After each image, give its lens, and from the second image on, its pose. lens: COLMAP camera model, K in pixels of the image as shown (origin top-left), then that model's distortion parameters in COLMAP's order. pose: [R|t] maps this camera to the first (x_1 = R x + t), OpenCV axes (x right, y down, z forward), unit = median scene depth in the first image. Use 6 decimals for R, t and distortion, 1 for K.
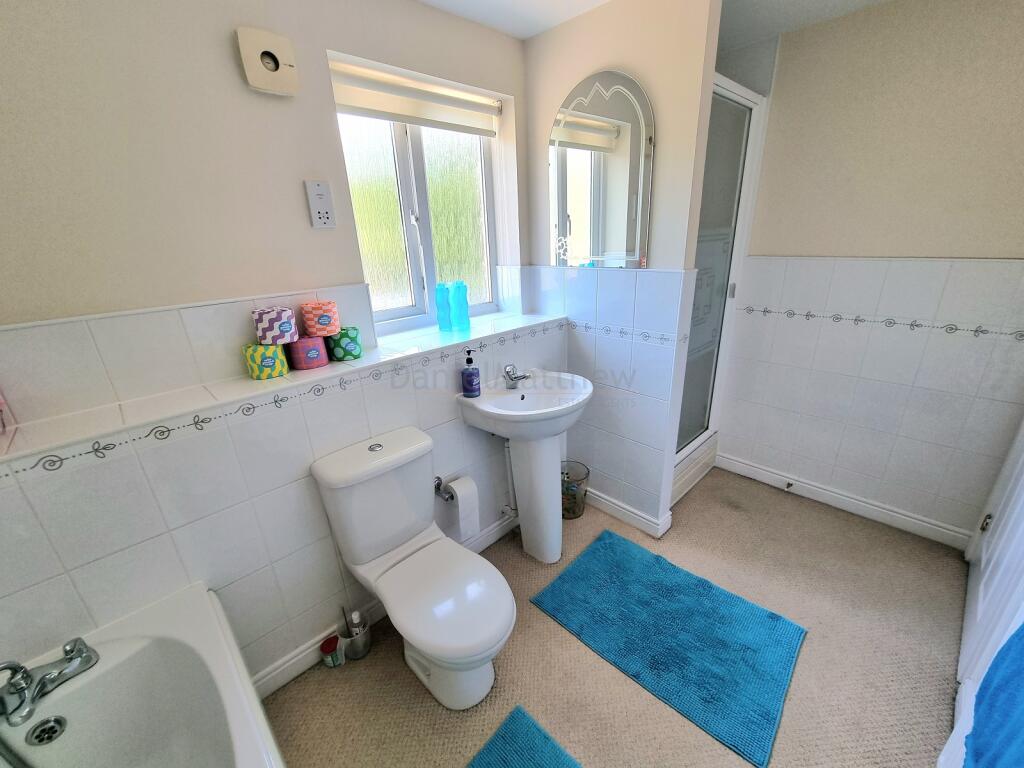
lens RADIAL K [[417.5, 0, 518.1], [0, 417.5, 392.1], [0, 0, 1]] dist [-0.009431, -0.000234]
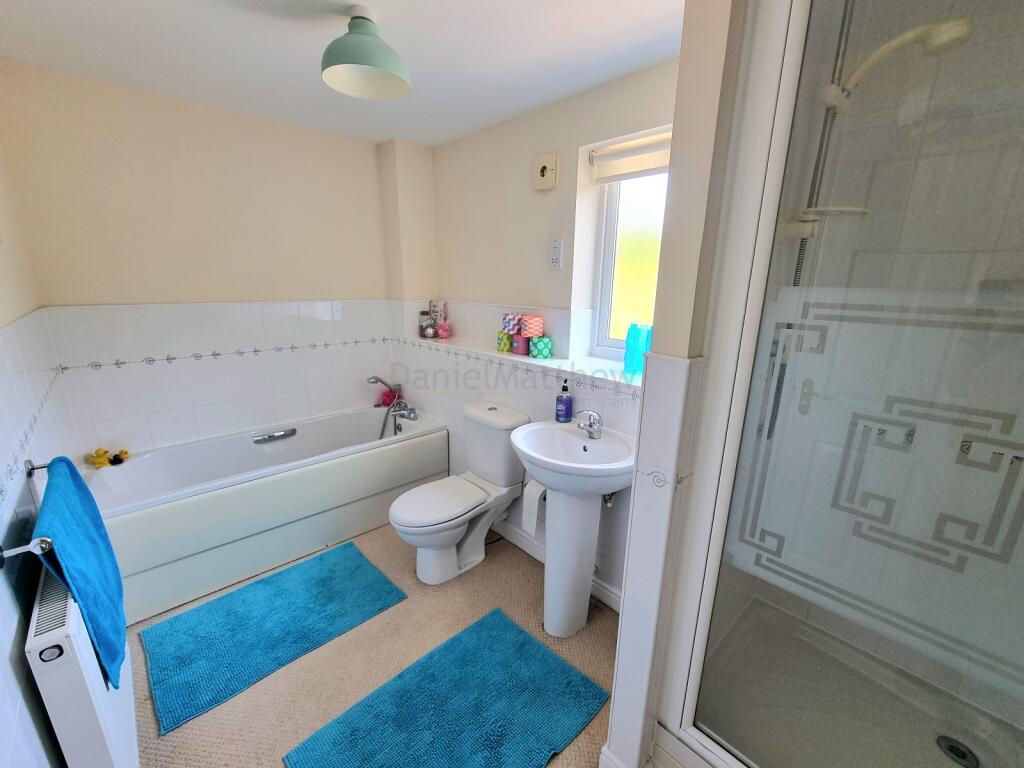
lens RADIAL K [[417.5, 0, 518.1], [0, 417.5, 392.1], [0, 0, 1]] dist [-0.009431, -0.000234]
pose [[-0.010841, 0.300381, -0.953758, 1.019449], [-0.373659, 0.883500, 0.282501, -0.362011], [0.927503, 0.359443, 0.102662, 0.850910]]
